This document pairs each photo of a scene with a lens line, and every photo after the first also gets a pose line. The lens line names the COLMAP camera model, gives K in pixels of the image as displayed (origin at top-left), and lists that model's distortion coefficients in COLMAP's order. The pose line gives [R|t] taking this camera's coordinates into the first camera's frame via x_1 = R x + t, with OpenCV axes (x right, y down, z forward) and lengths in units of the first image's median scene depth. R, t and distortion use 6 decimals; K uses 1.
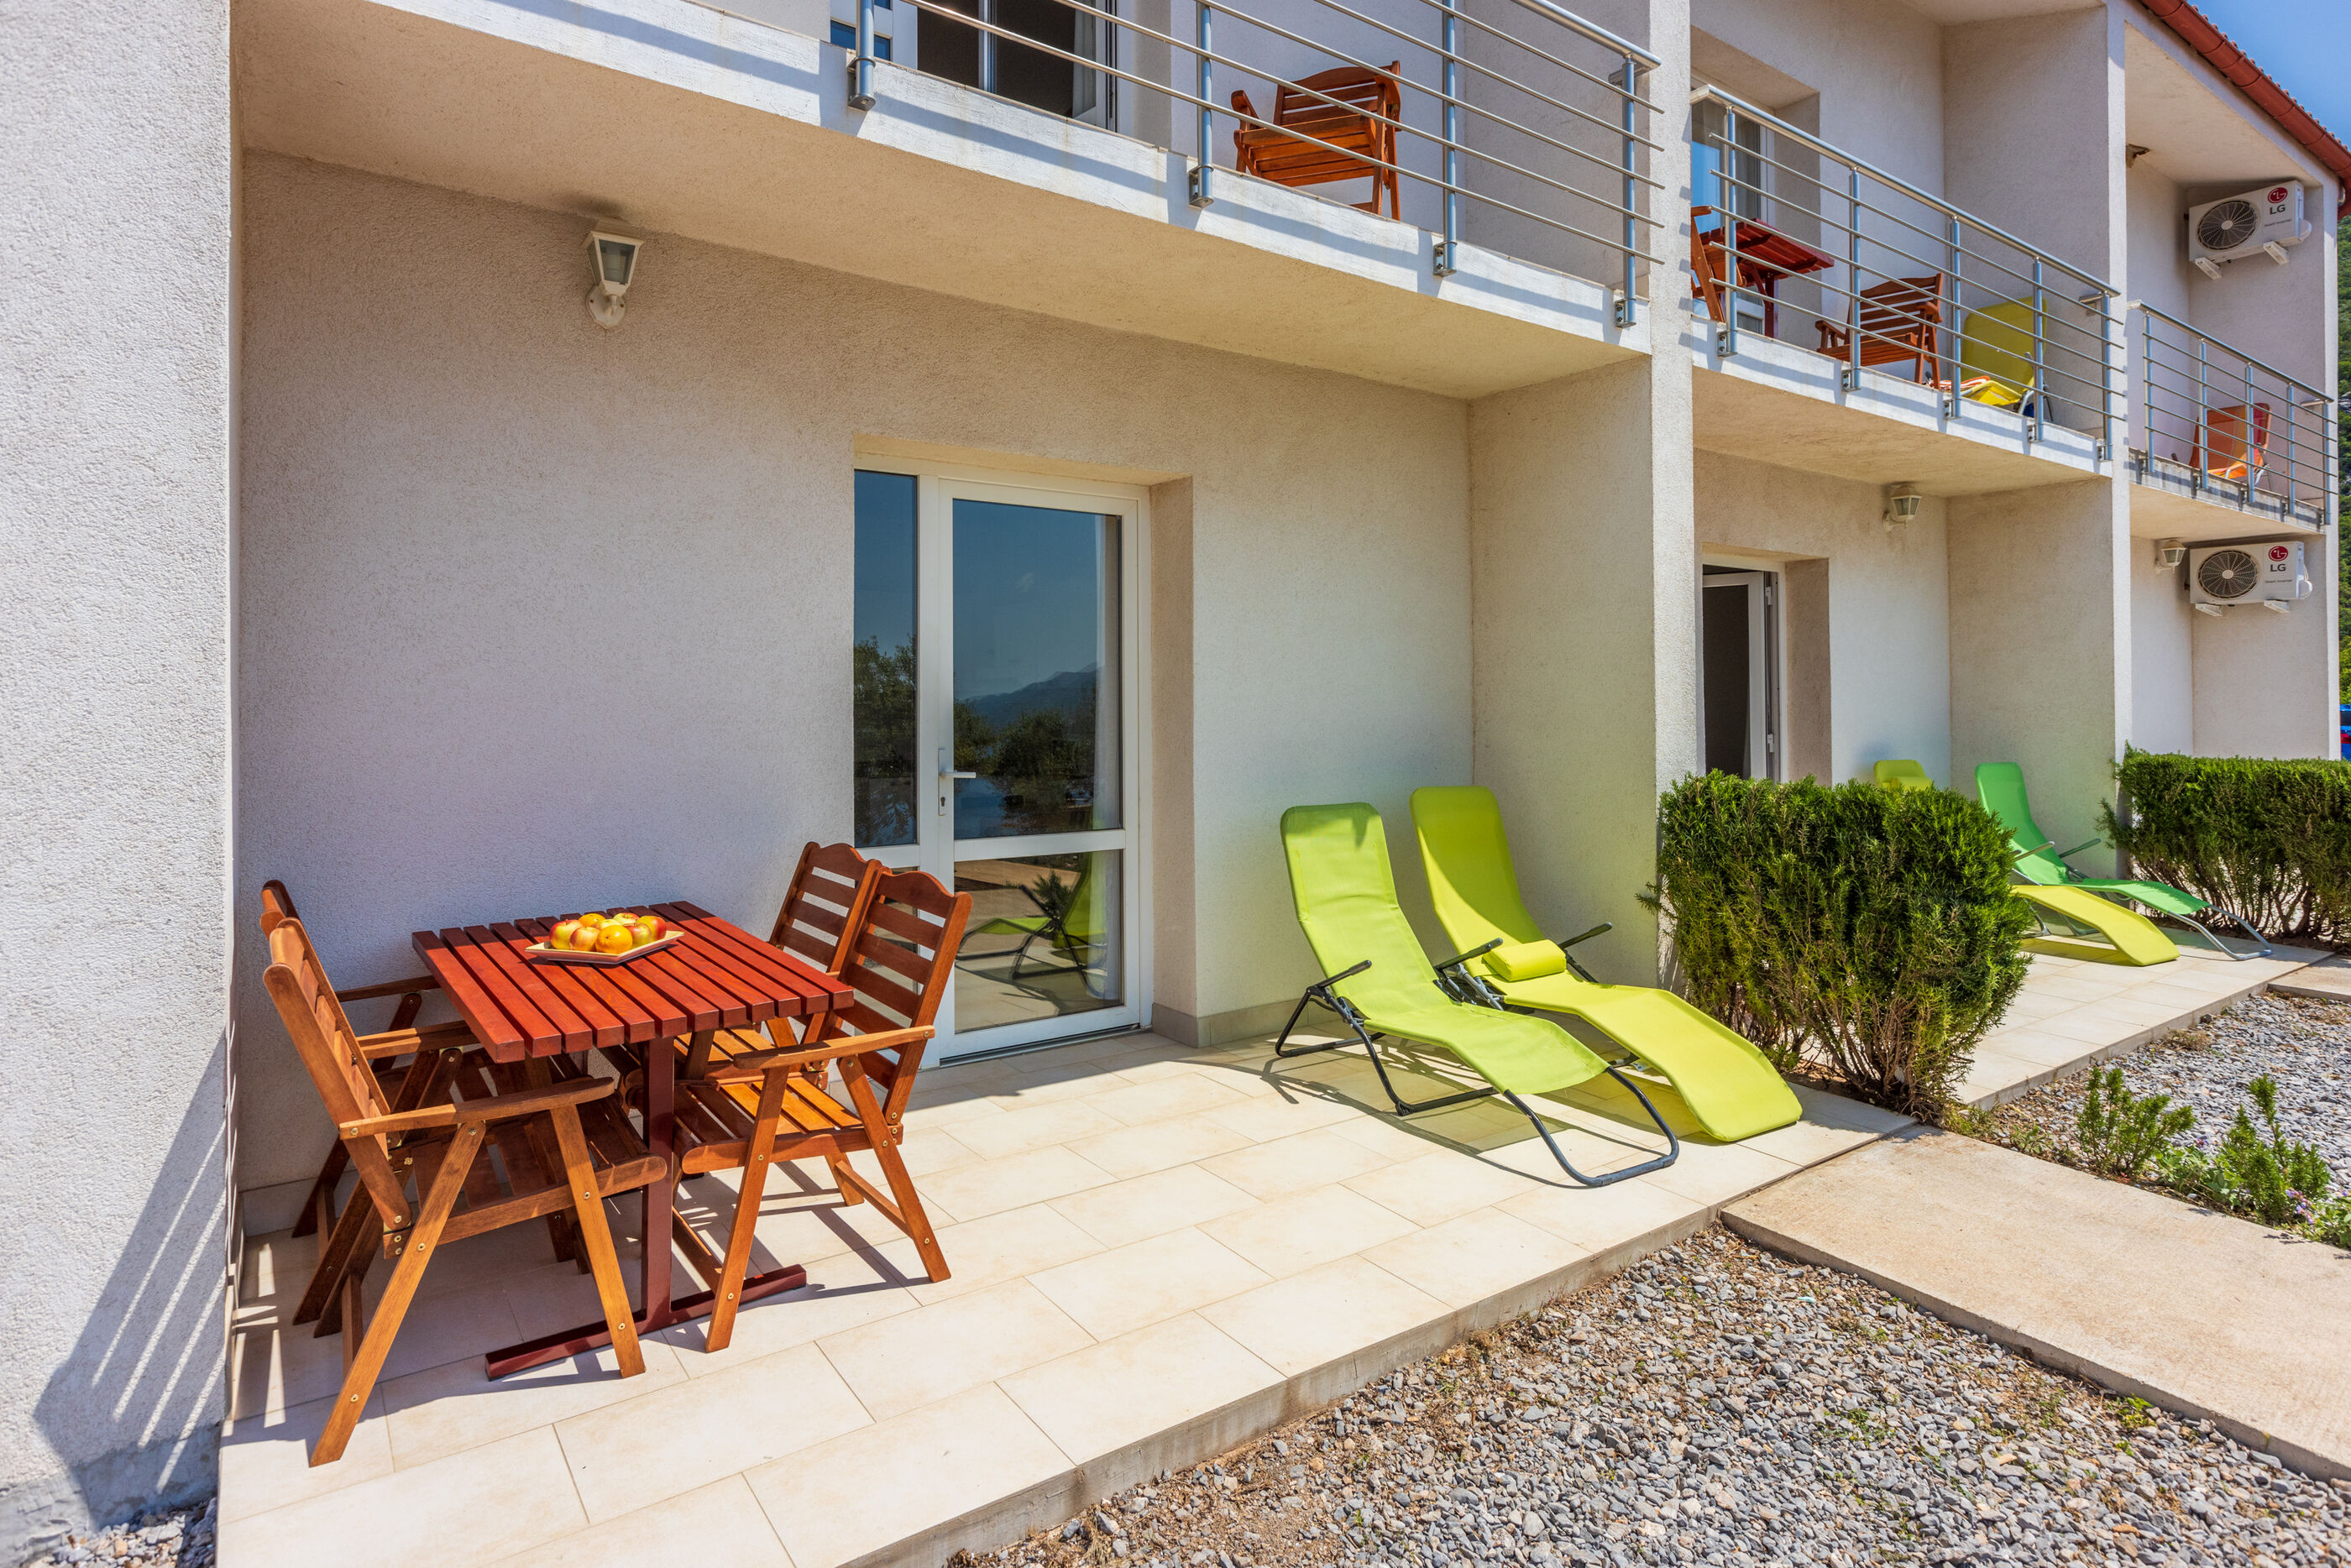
lens RADIAL K [[1268.5, 0, 1251.6], [0, 1268.5, 700.0], [0, 0, 1]] dist [-0.000402, 0.000114]
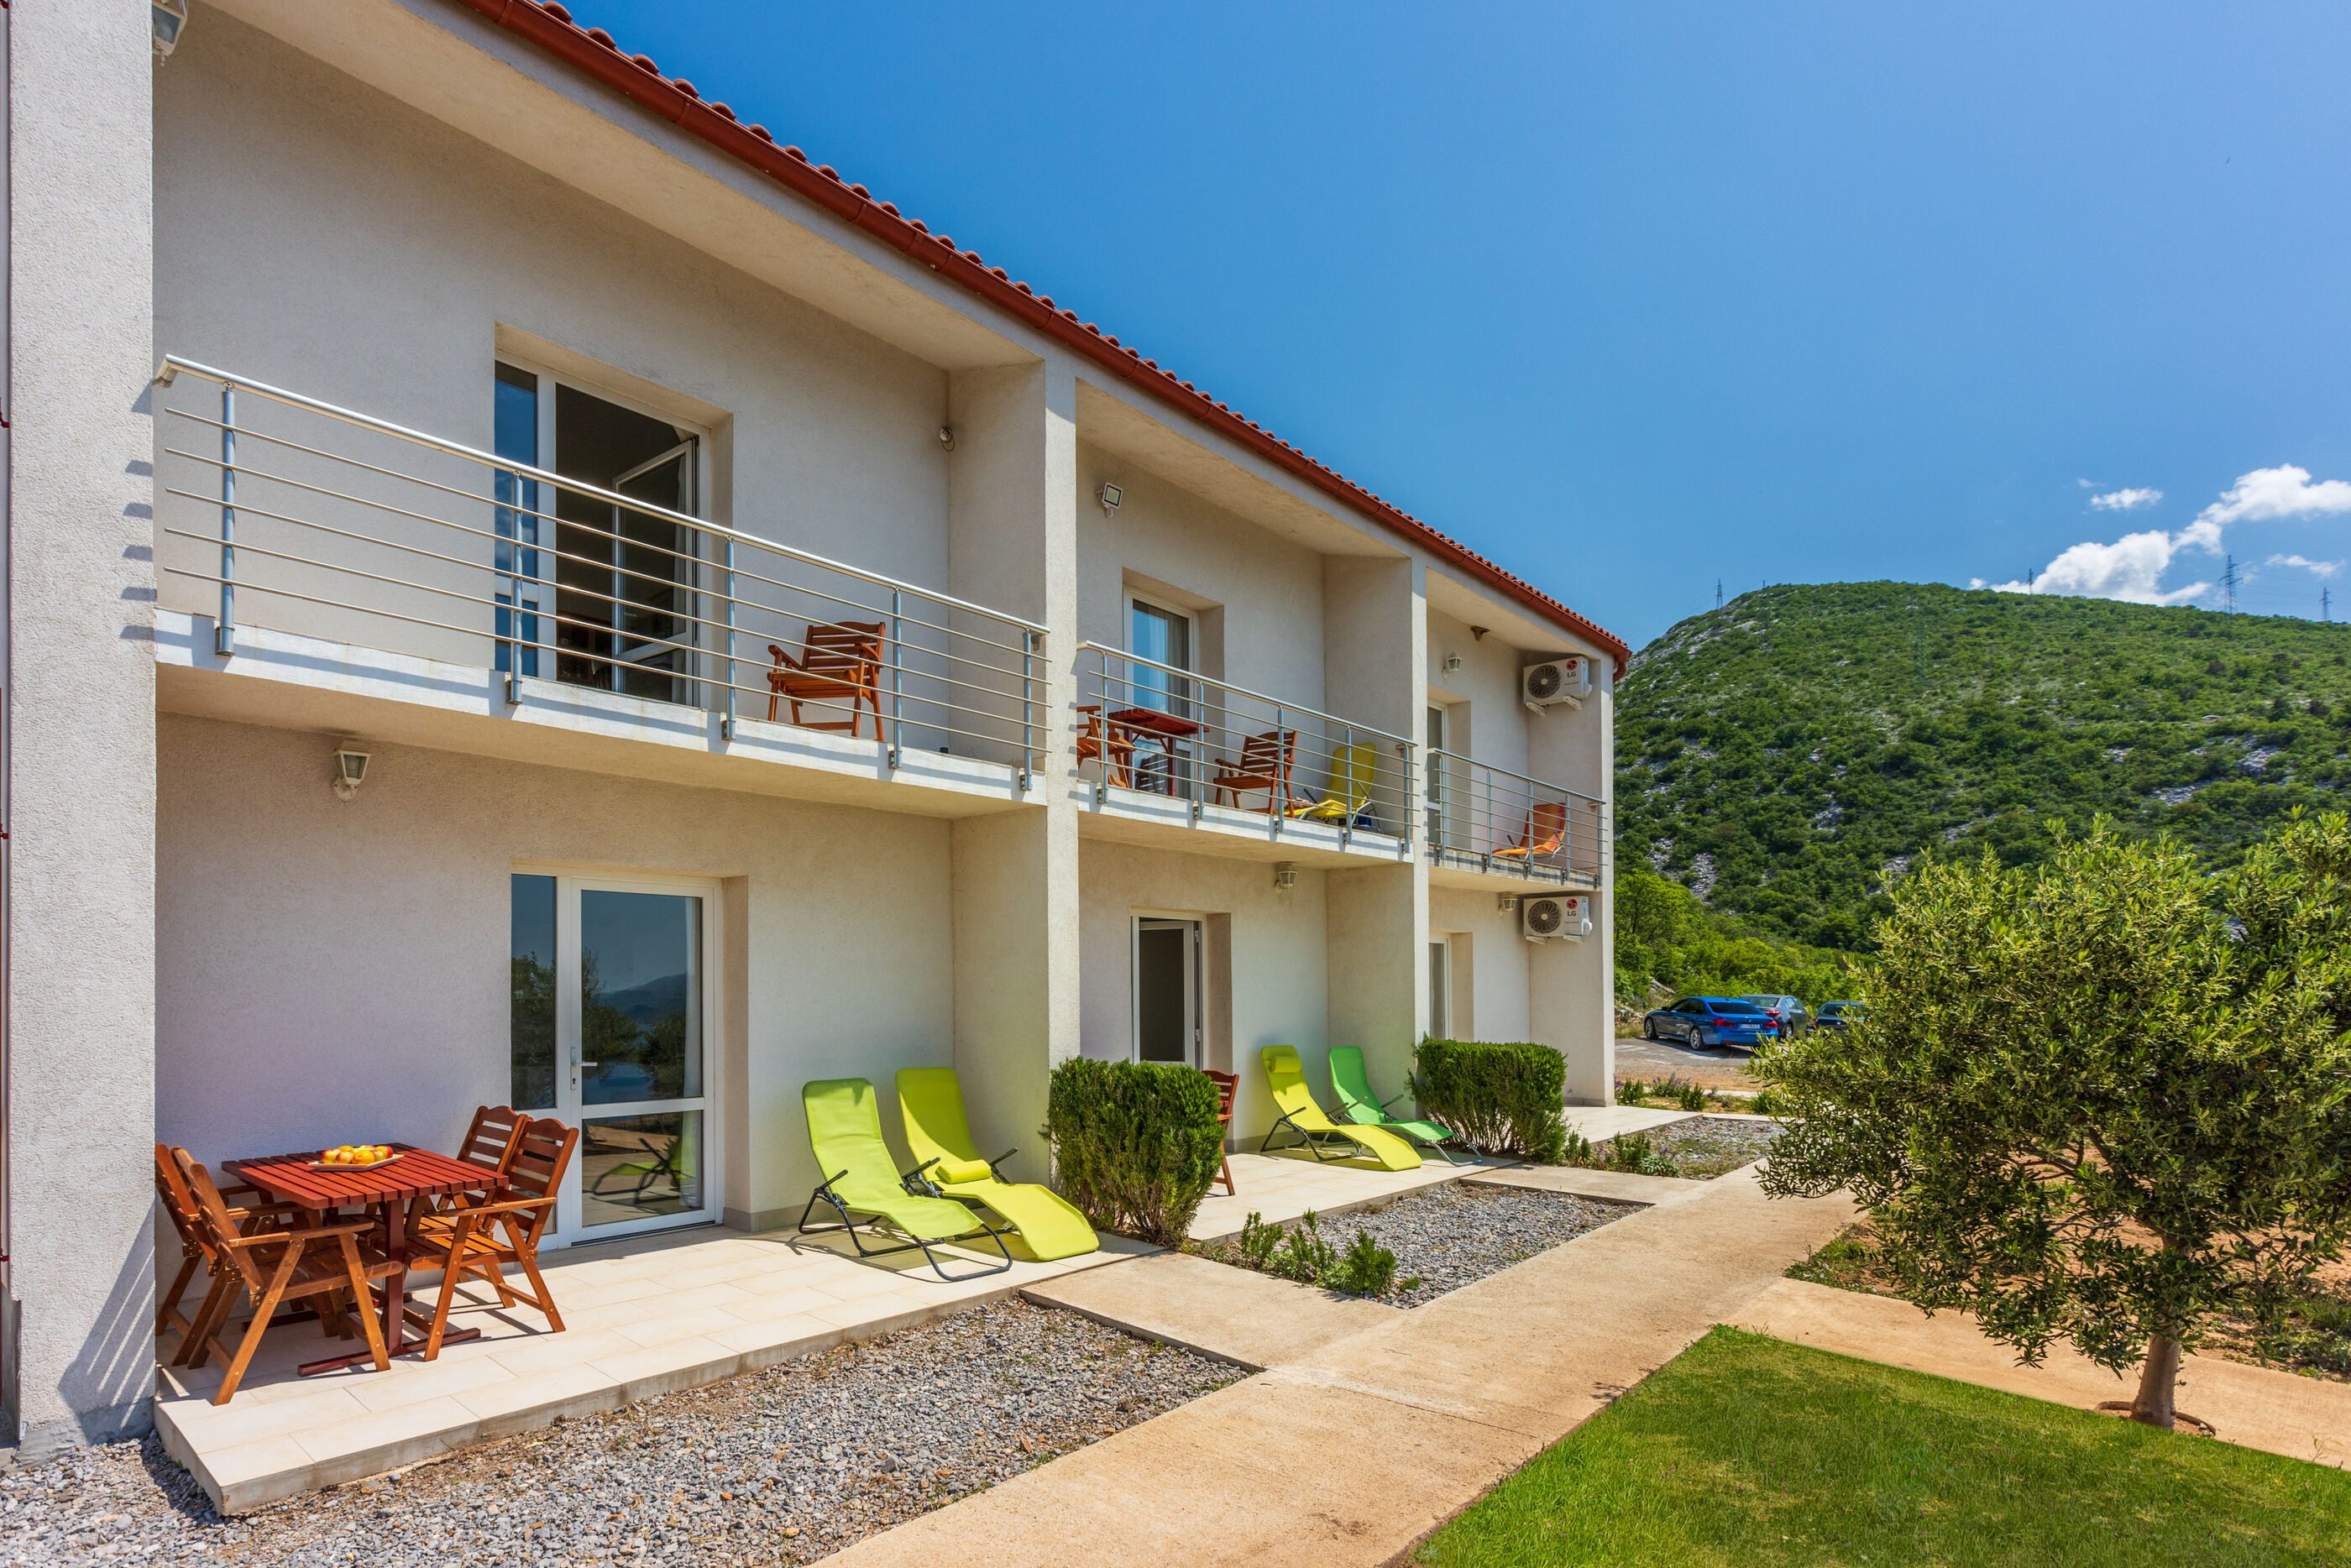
lens RADIAL K [[1162.7, 0, 1216.2], [0, 1162.7, 992.3], [0, 0, 1]] dist [0.000857, 0.000339]
pose [[0.972256, 0.002206, 0.233909, 0.209780], [-0.003654, 0.999977, 0.005759, -0.044940], [-0.233891, -0.006454, 0.972241, -0.640260]]
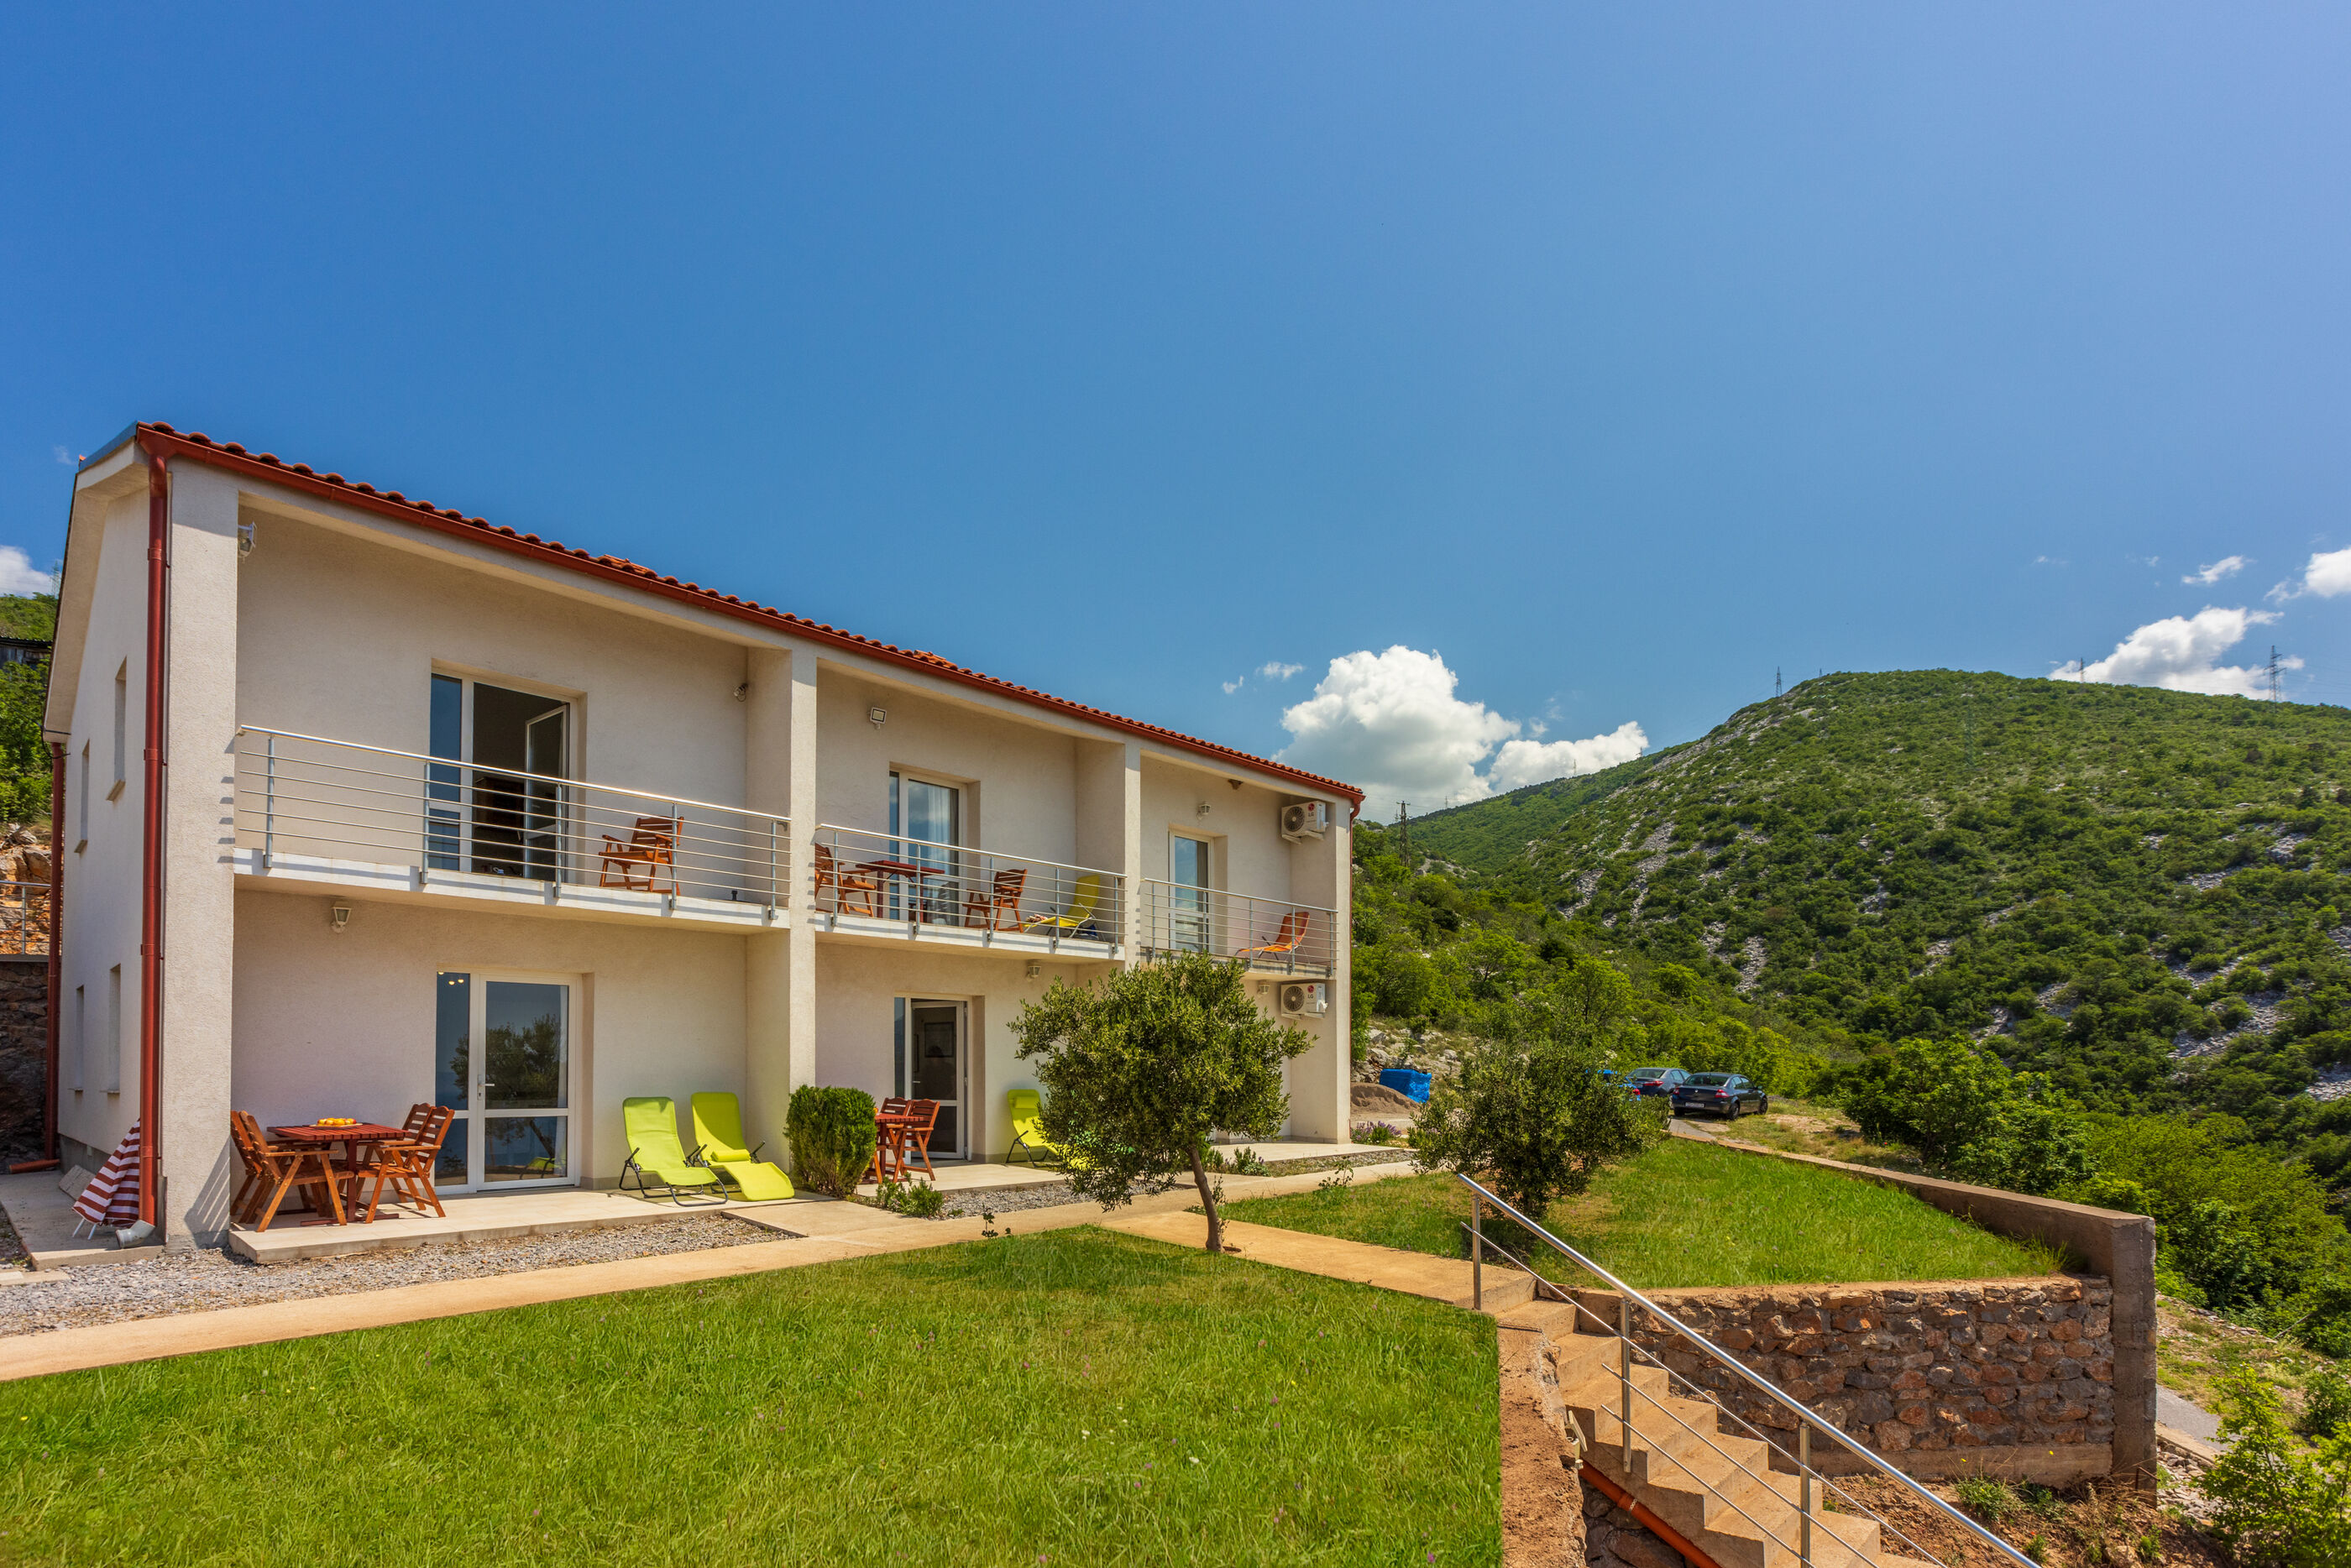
lens RADIAL K [[1124.2, 0, 1251.8], [0, 1124.2, 1059.1], [0, 0, 1]] dist [0.003455, -0.003368]
pose [[0.975373, 0.007565, 0.220433, 0.888949], [-0.006758, 0.999967, -0.004415, 0.006206], [-0.220459, 0.002817, 0.975392, -1.810284]]
